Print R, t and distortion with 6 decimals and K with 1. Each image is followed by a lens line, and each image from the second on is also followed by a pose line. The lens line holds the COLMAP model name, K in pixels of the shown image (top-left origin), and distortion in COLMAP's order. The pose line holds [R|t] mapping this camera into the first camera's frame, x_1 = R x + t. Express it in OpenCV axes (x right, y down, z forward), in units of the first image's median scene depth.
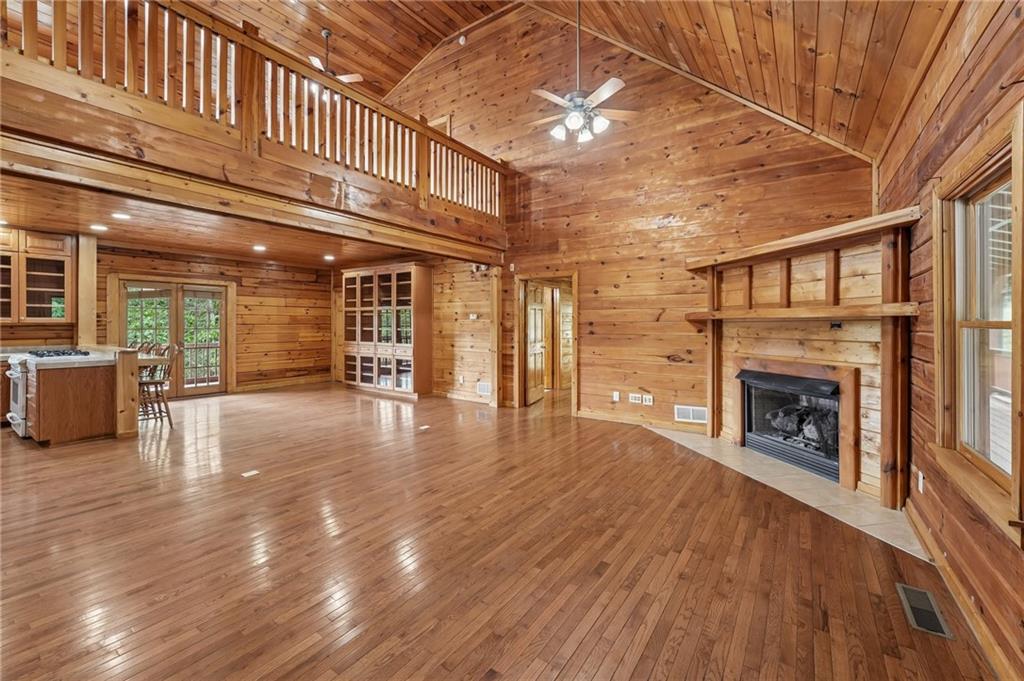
lens RADIAL K [[418.3, 0, 504.2], [0, 418.3, 322.0], [0, 0, 1]] dist [-0.003990, -0.000140]
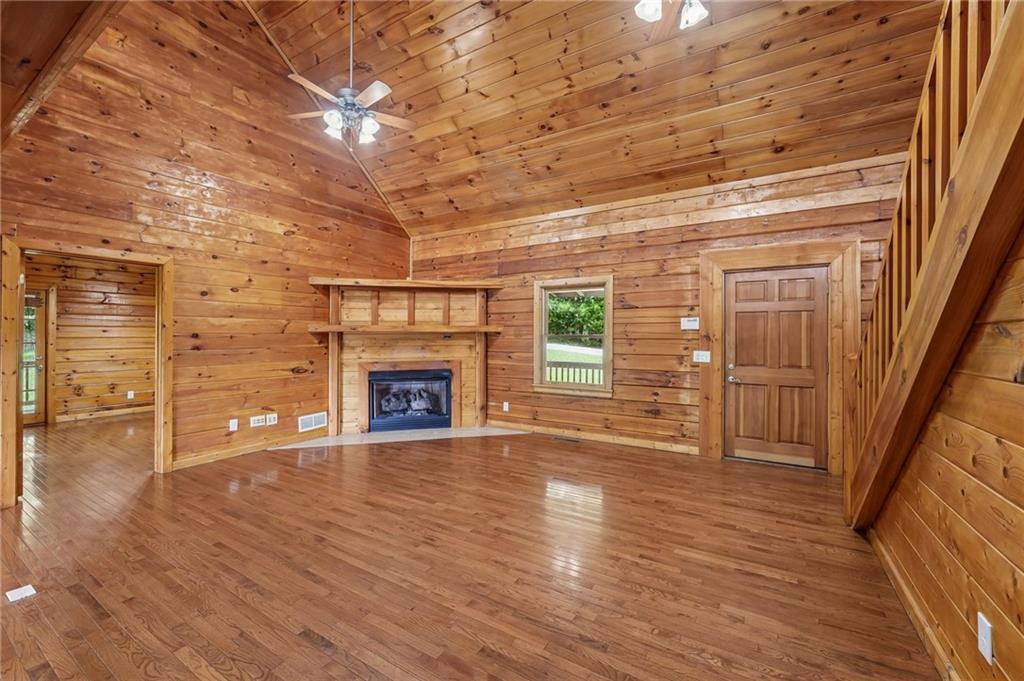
lens RADIAL K [[418.3, 0, 509.4], [0, 418.3, 337.2], [0, 0, 1]] dist [-0.003990, -0.000140]
pose [[-0.057668, -0.005032, 0.998323, -0.761489], [-0.004688, 0.999978, 0.004769, 0.000512], [-0.998325, -0.004406, -0.057690, 0.680669]]
